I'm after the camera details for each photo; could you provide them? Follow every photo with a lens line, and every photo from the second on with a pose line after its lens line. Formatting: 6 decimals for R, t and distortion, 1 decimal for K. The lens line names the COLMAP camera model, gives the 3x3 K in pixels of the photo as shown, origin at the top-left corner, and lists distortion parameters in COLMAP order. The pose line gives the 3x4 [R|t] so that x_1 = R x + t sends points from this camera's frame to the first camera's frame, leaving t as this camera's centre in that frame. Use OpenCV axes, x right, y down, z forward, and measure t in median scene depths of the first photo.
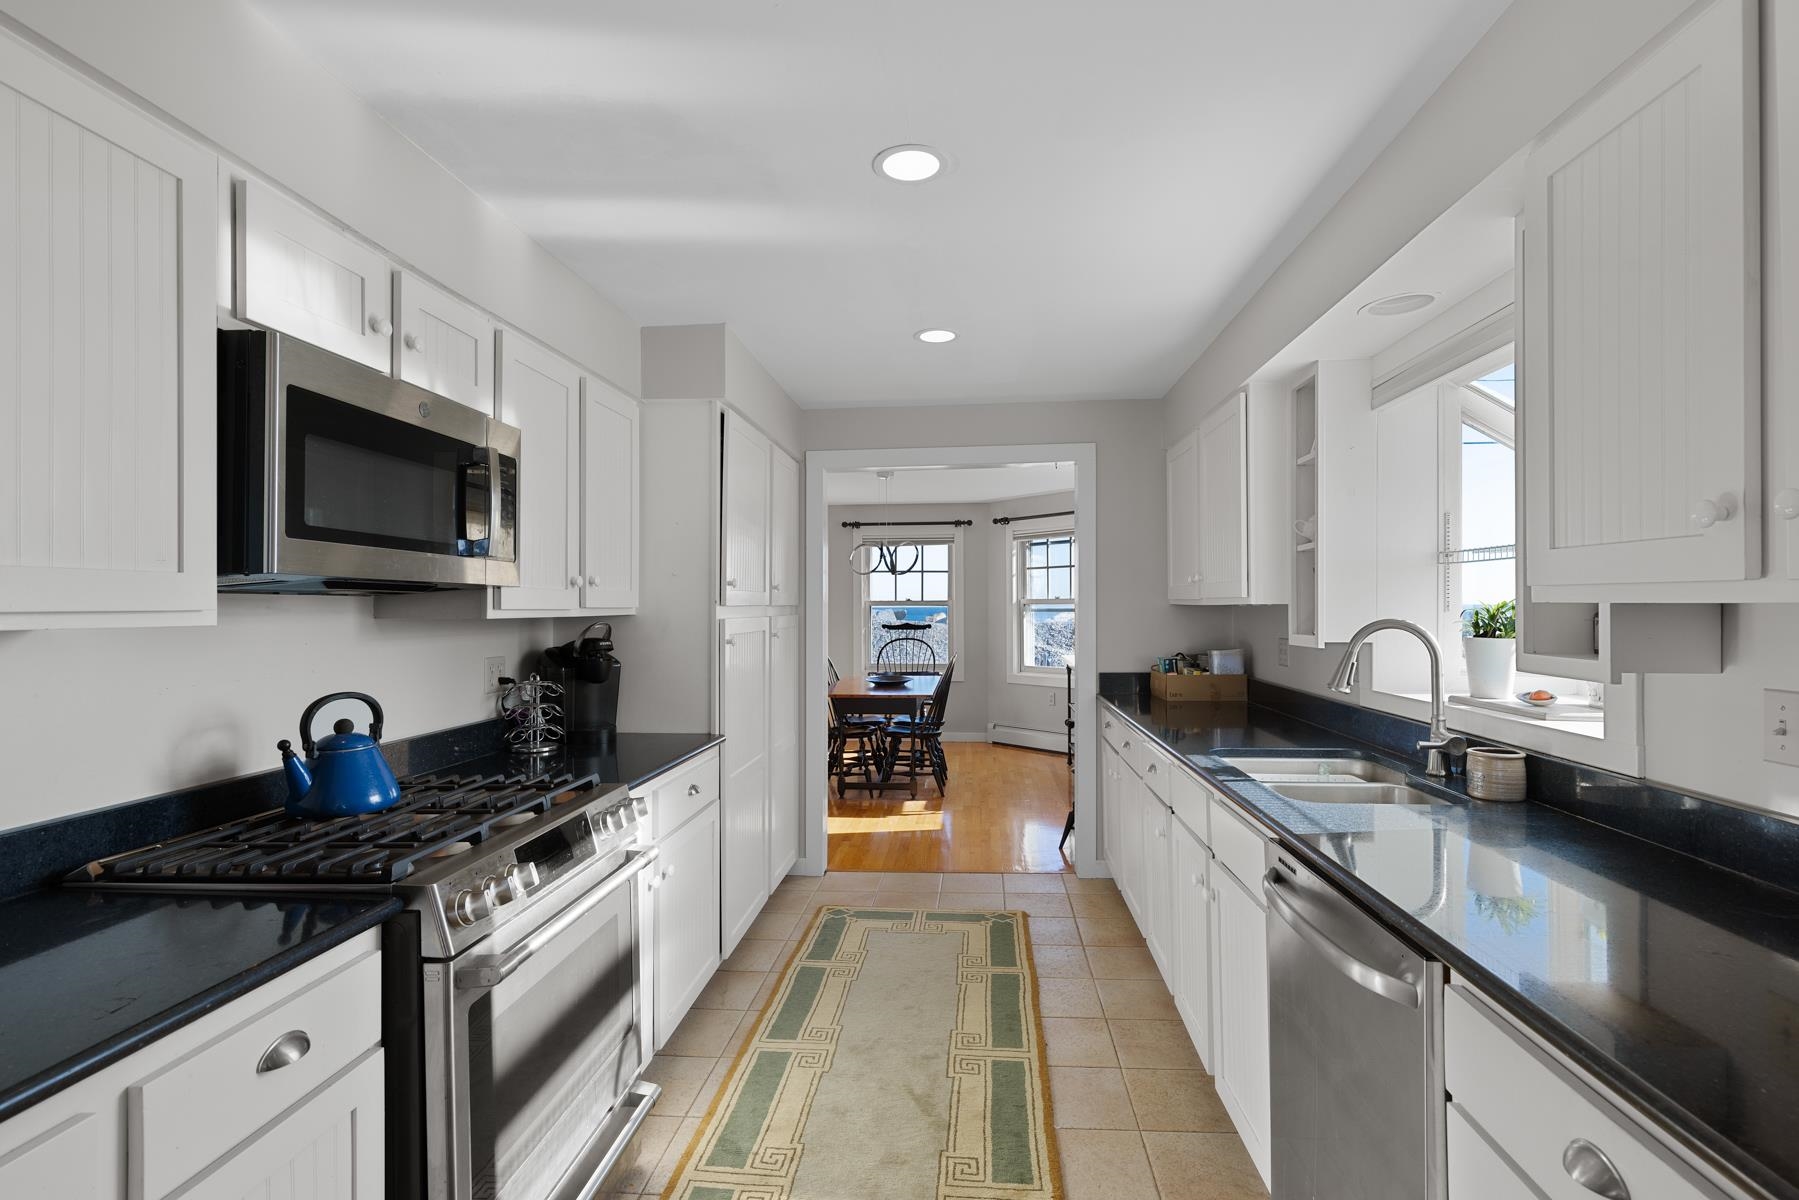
lens RADIAL K [[851.6, 0, 902.3], [0, 851.6, 598.7], [0, 0, 1]] dist [0.000208, -0.000191]
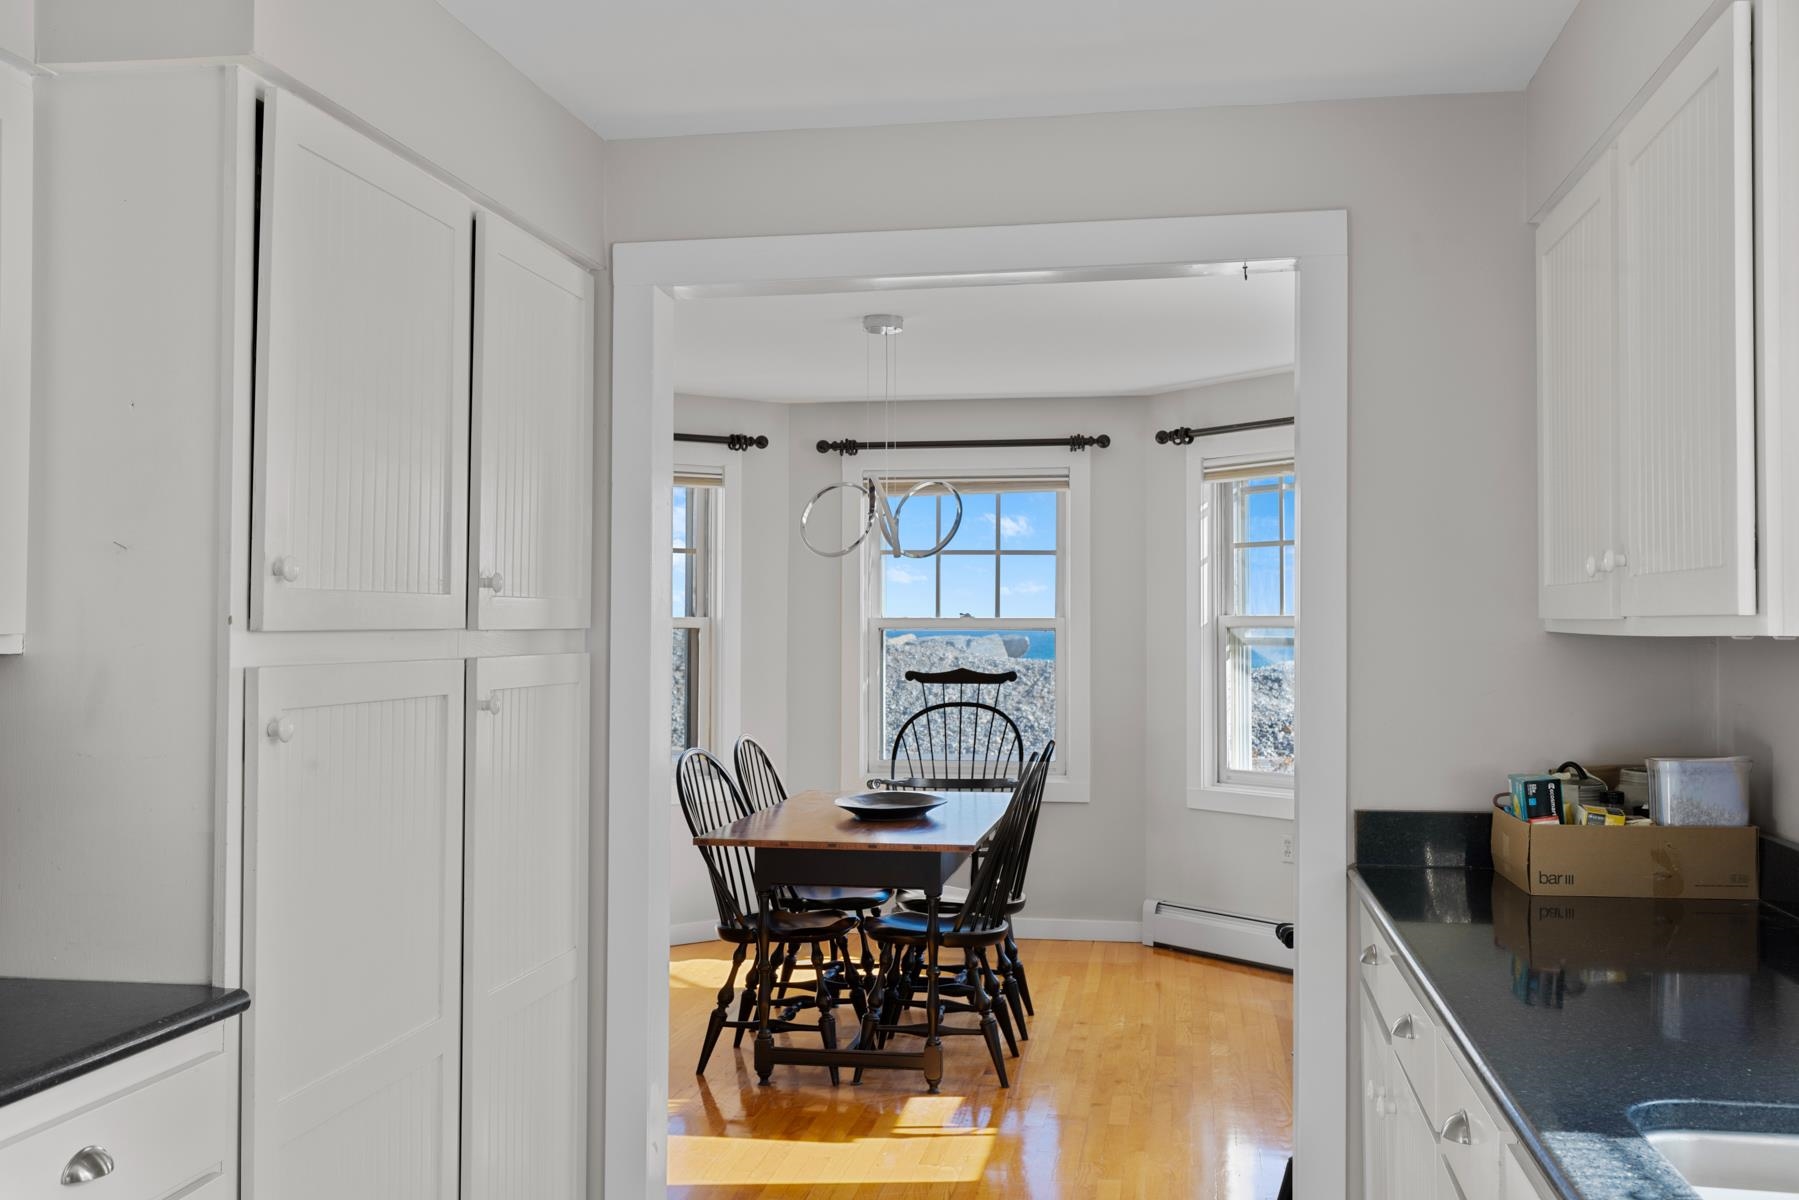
lens RADIAL K [[1717.7, 0, 897.3], [0, 1717.7, 596.4], [0, 0, 1]] dist [0.003934, -0.003371]
pose [[0.996678, 0.004758, -0.081302, 0.090653], [-0.005544, 0.999940, -0.009443, -0.000633], [0.081252, 0.009863, 0.996645, 0.219451]]
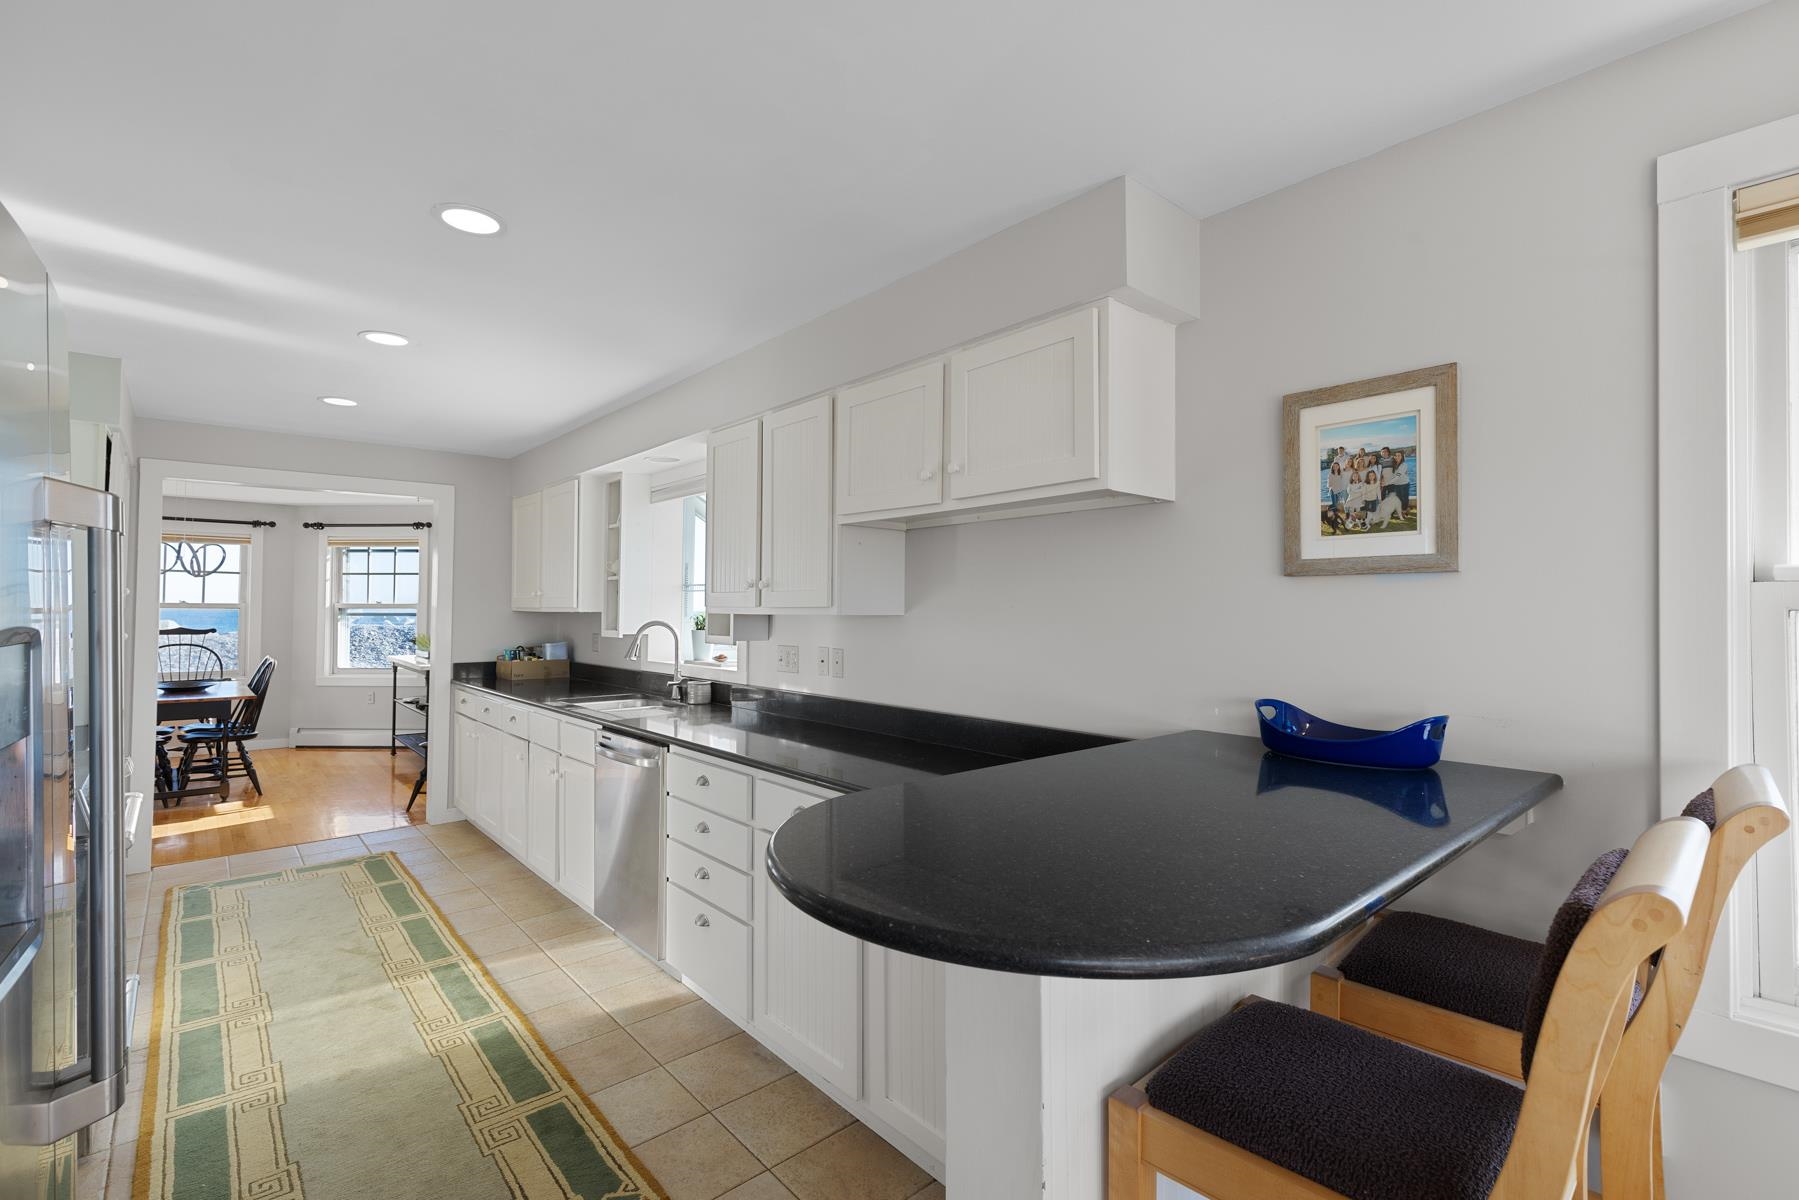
lens RADIAL K [[820.9, 0, 918.1], [0, 820.9, 596.3], [0, 0, 1]] dist [0.011408, -0.000405]
pose [[0.685873, 0.022260, 0.727381, -0.202345], [-0.015450, 0.999752, -0.016027, -0.005623], [-0.727558, -0.000246, 0.686047, -0.381461]]
